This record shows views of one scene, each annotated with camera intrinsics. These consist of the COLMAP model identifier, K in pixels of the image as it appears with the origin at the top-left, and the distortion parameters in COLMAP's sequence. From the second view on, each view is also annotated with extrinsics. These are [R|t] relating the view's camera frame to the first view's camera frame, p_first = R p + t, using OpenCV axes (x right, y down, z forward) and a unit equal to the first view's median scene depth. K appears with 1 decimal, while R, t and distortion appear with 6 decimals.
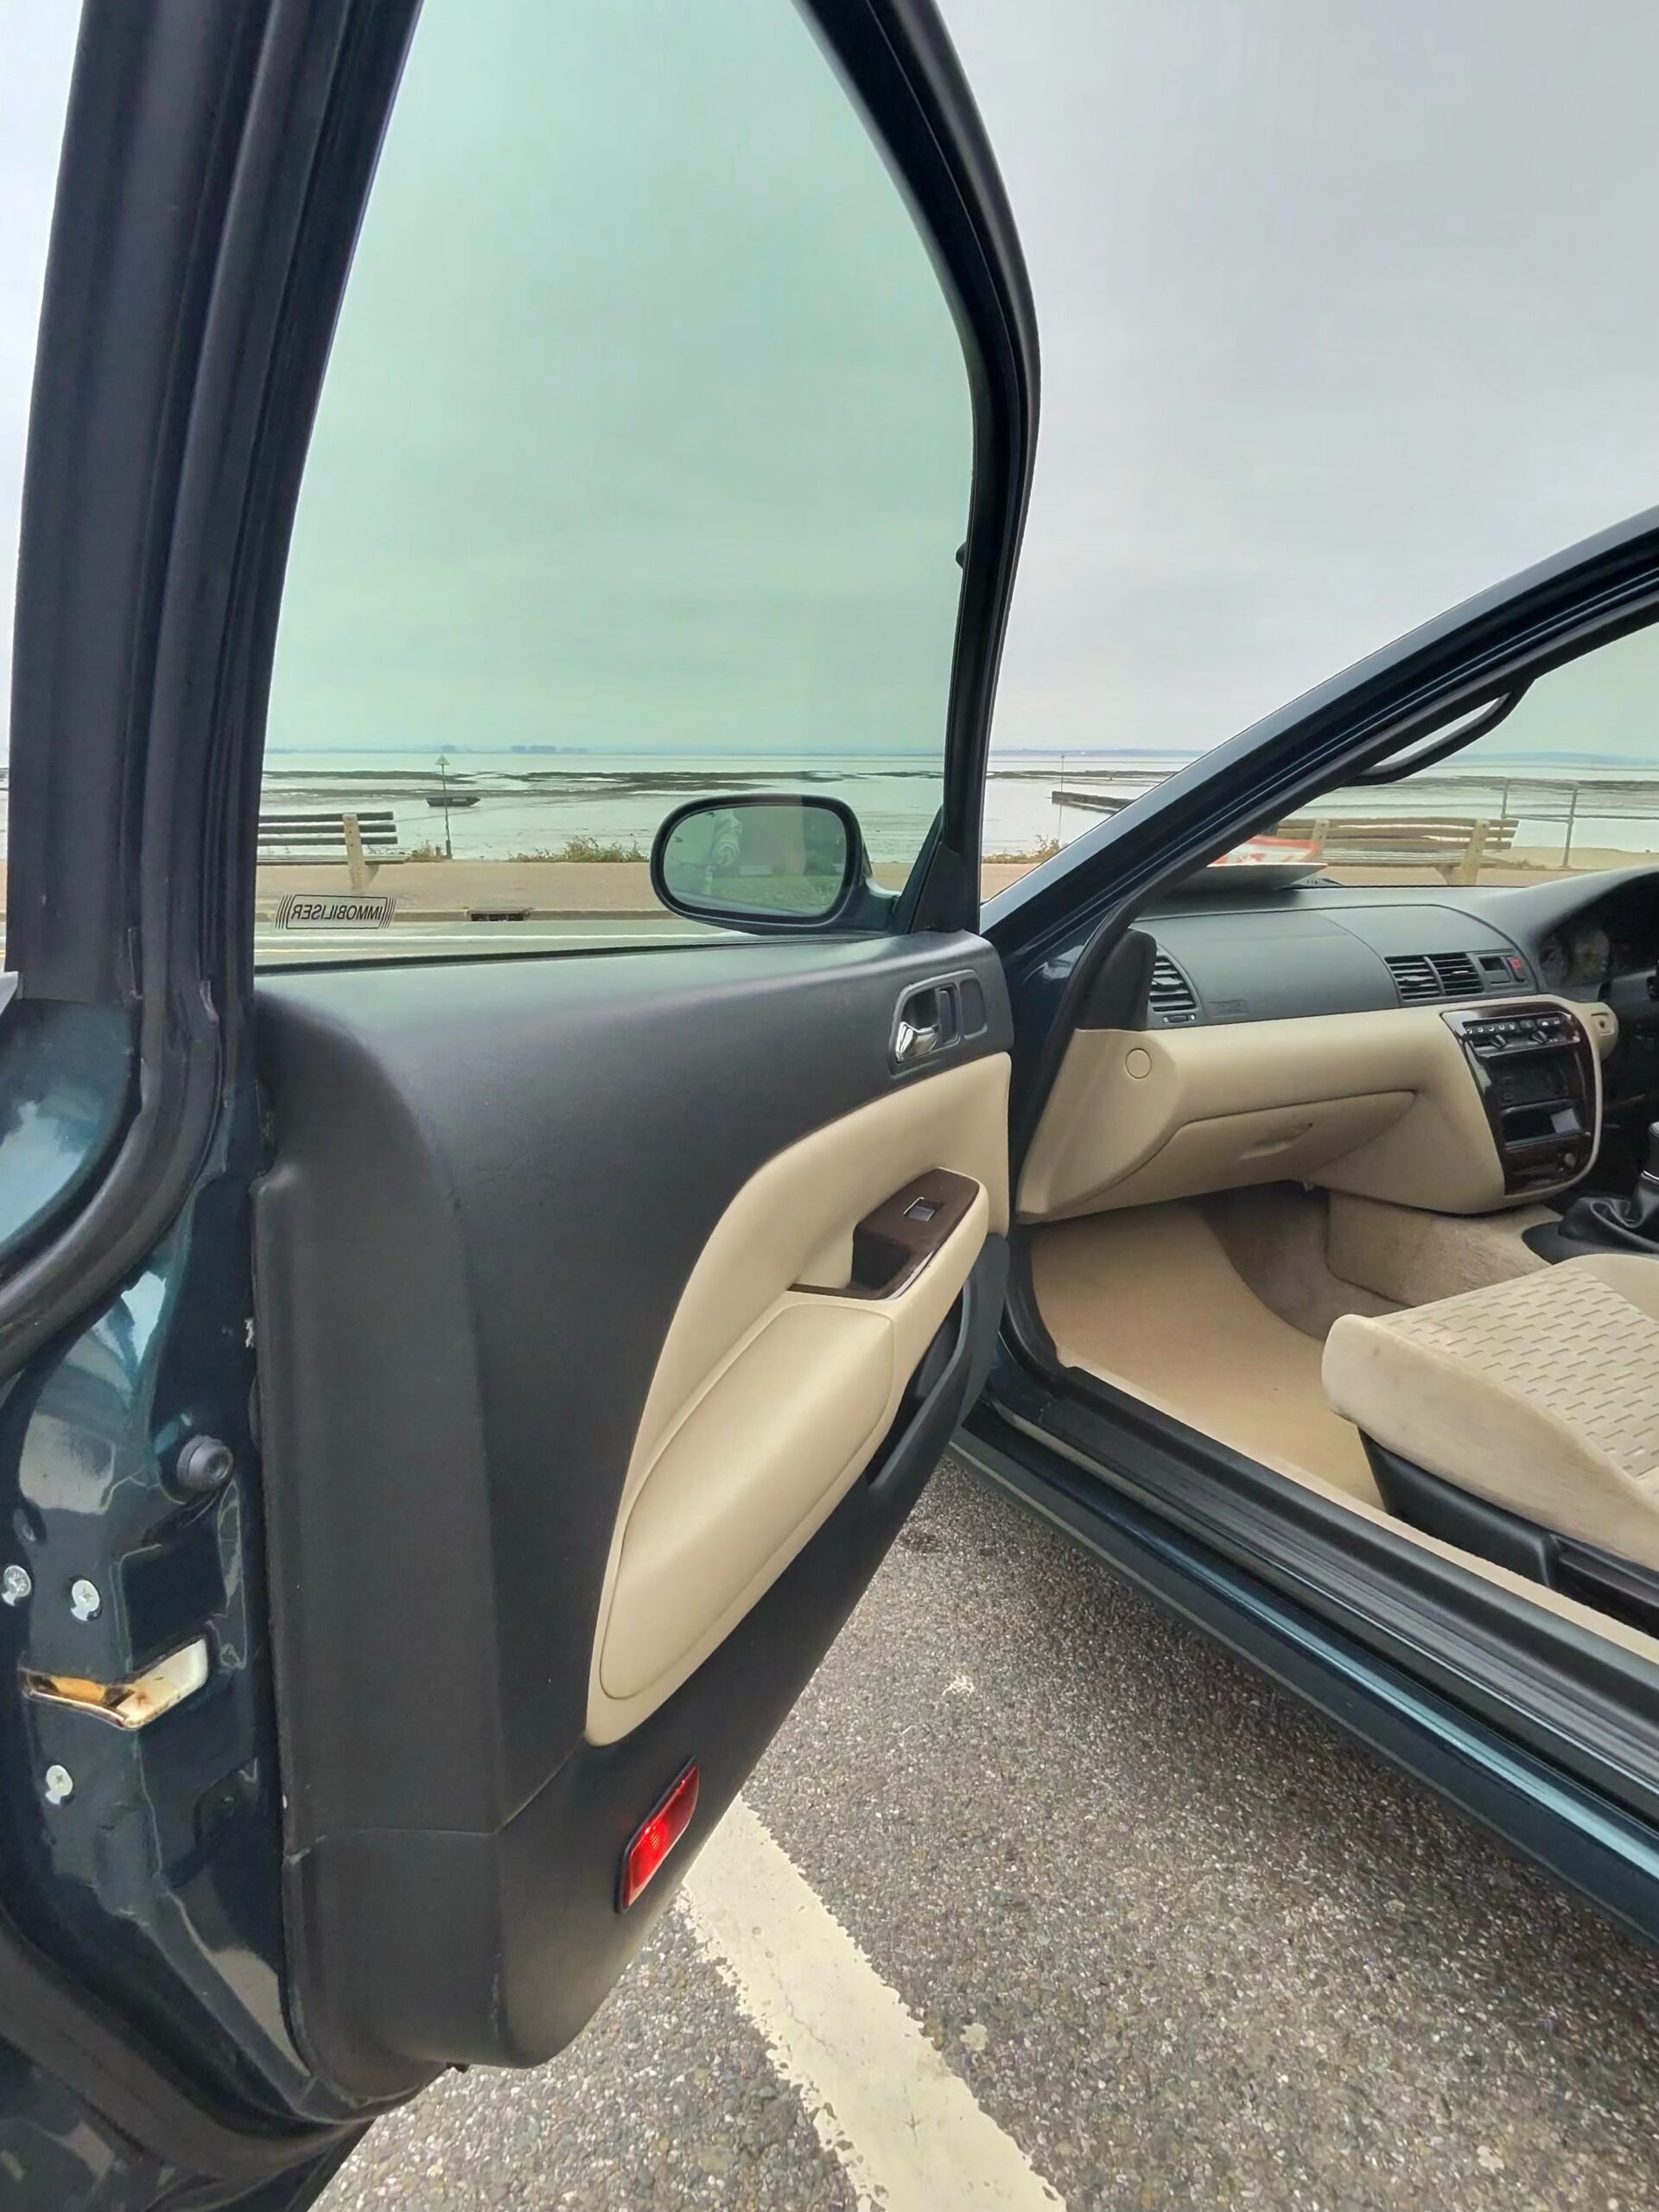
lens RADIAL K [[1357.9, 0, 858.0], [0, 1357.9, 1103.7], [0, 0, 1]] dist [0.004094, 0.001261]
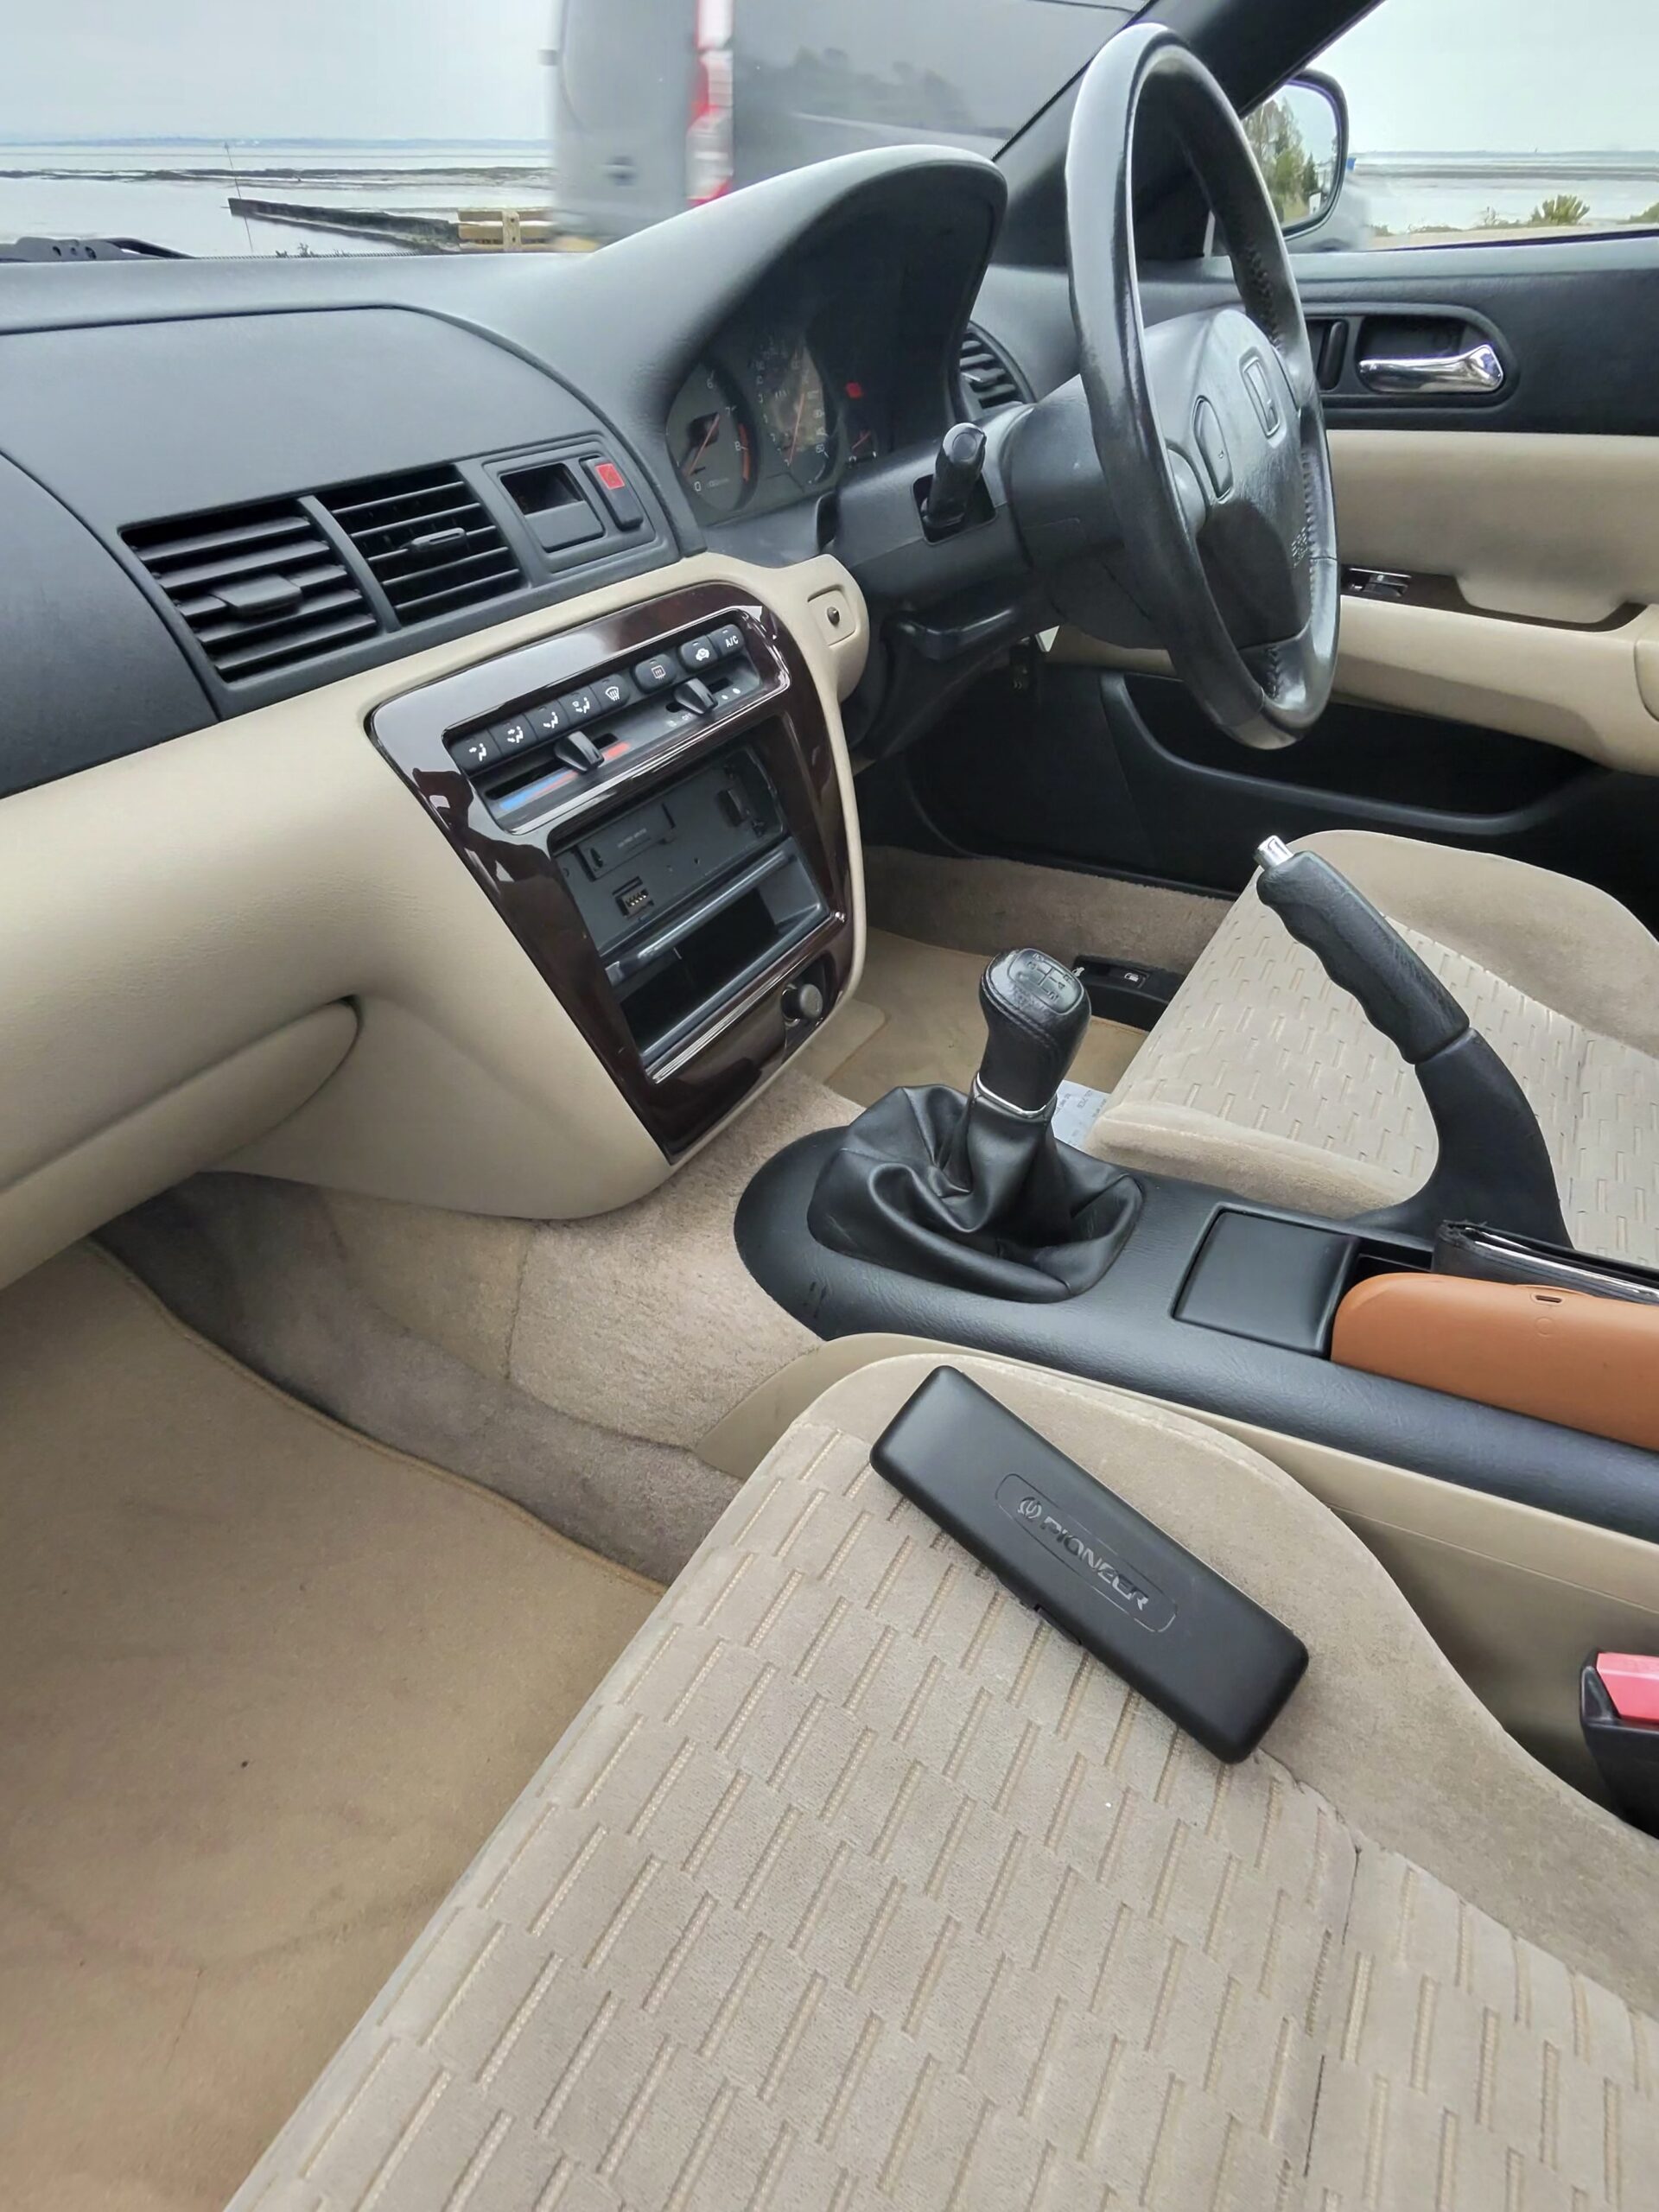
lens RADIAL K [[1067.2, 0, 863.2], [0, 1067.2, 1035.5], [0, 0, 1]] dist [-0.001313, 0.000054]
pose [[0.865395, -0.318649, 0.386723, 0.437869], [0.128611, 0.887154, 0.443190, -0.100752], [-0.484305, -0.333798, 0.808720, 0.776961]]
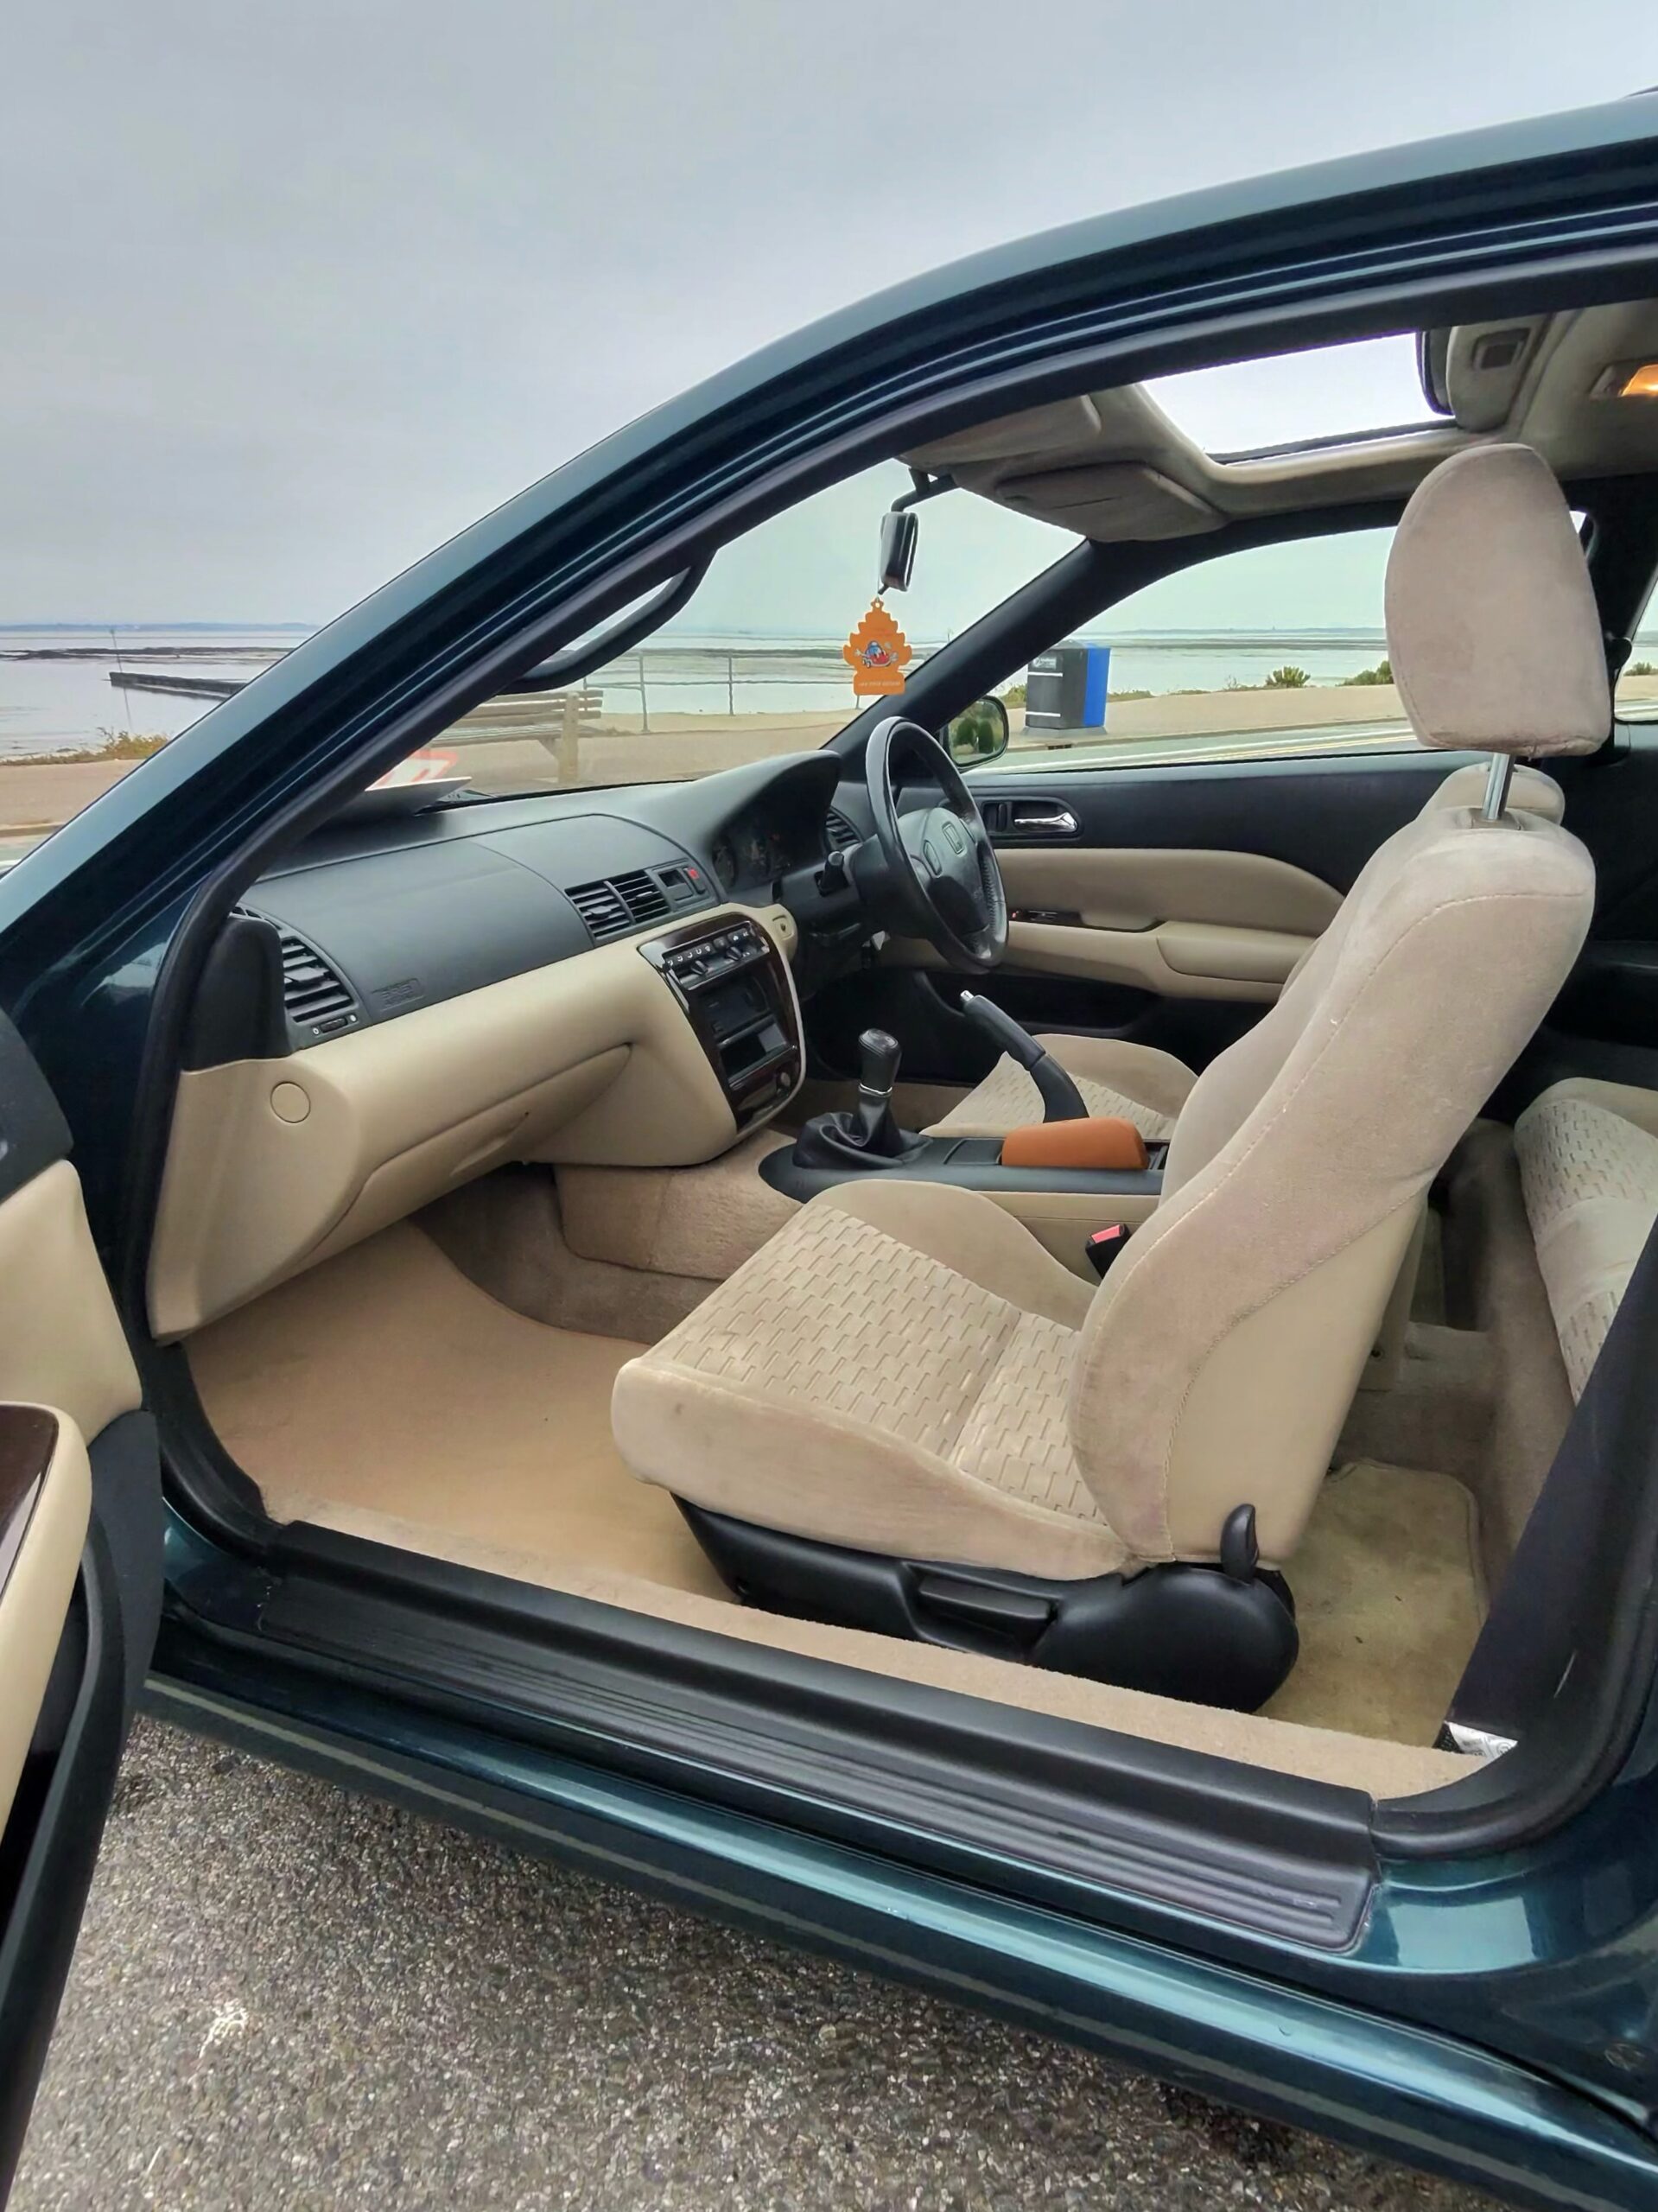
lens RADIAL K [[1242.4, 0, 843.4], [0, 1242.4, 1104.1], [0, 0, 1]] dist [0.000129, 0.002588]
pose [[0.801029, -0.220986, 0.556343, 0.071857], [0.154328, 0.974186, 0.164756, -0.085252], [-0.578390, -0.046115, 0.814456, 0.285027]]
